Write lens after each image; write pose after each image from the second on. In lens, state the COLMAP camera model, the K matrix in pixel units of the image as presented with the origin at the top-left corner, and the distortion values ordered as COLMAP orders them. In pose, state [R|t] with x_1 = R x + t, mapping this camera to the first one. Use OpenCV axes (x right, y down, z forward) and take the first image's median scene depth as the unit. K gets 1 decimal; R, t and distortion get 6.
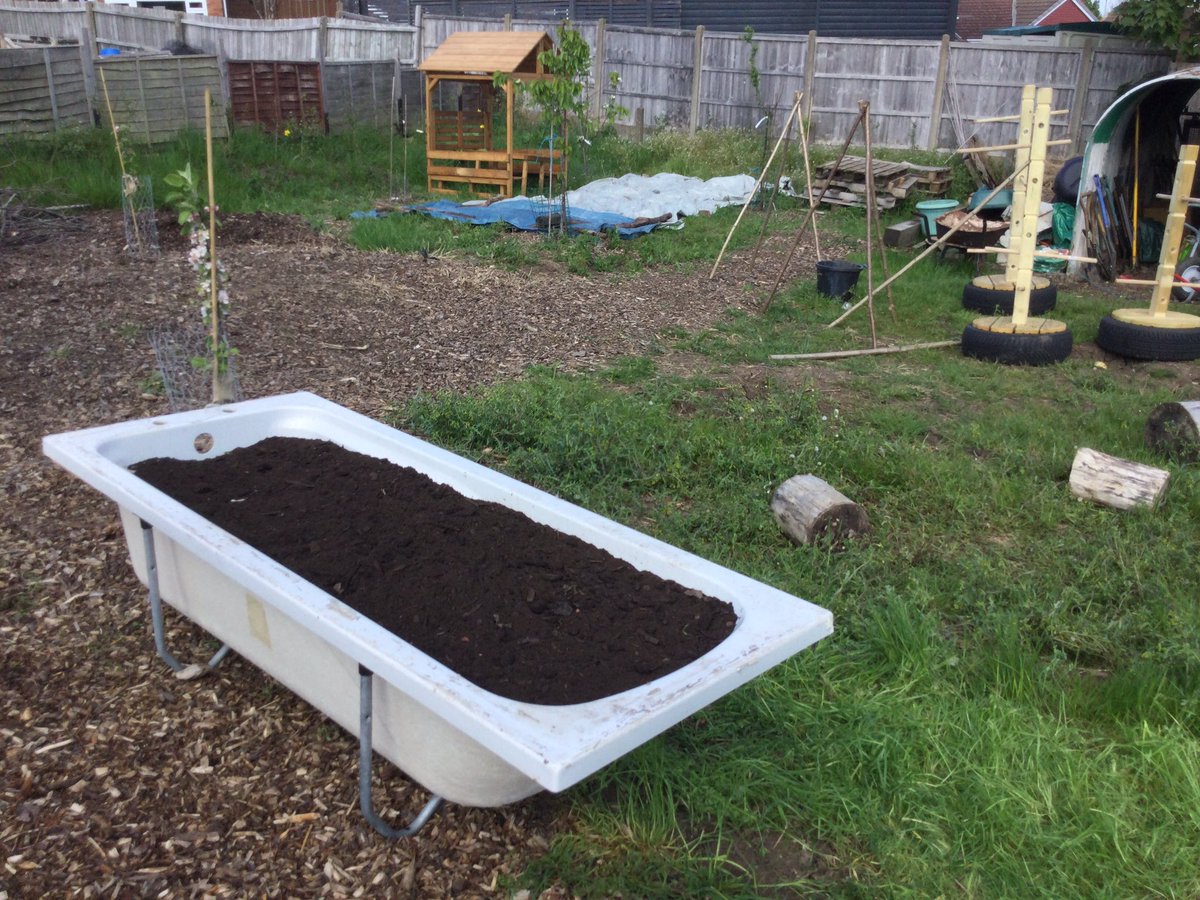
lens RADIAL K [[1126.7, 0, 600.0], [0, 1126.7, 450.0], [0, 0, 1]] dist [0.138204, -0.214139]
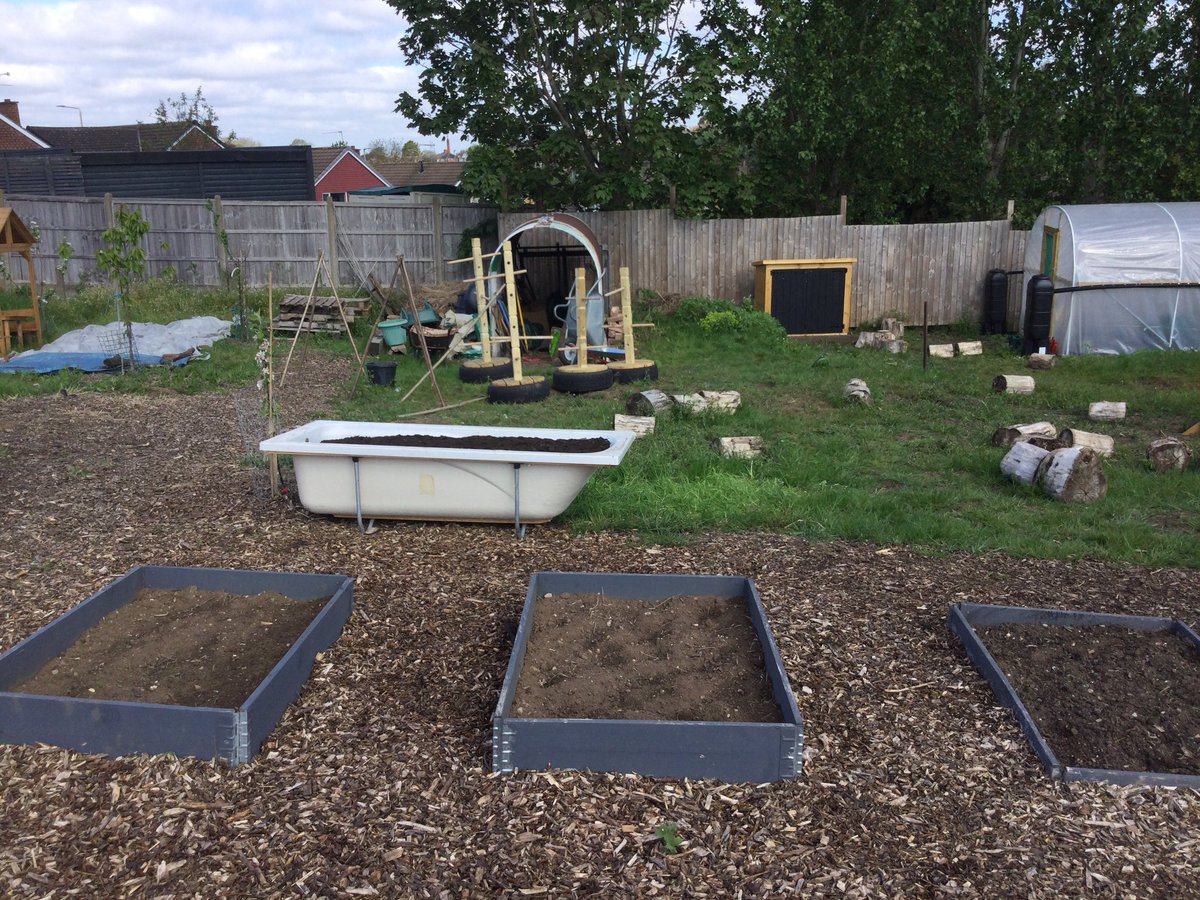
lens RADIAL K [[1126.7, 0, 600.0], [0, 1126.7, 450.0], [0, 0, 1]] dist [0.138204, -0.214139]
pose [[0.831766, -0.158977, 0.531875, -0.154921], [0.219652, 0.974174, -0.052320, 0.036197], [-0.509822, 0.160345, 0.845205, -0.152241]]
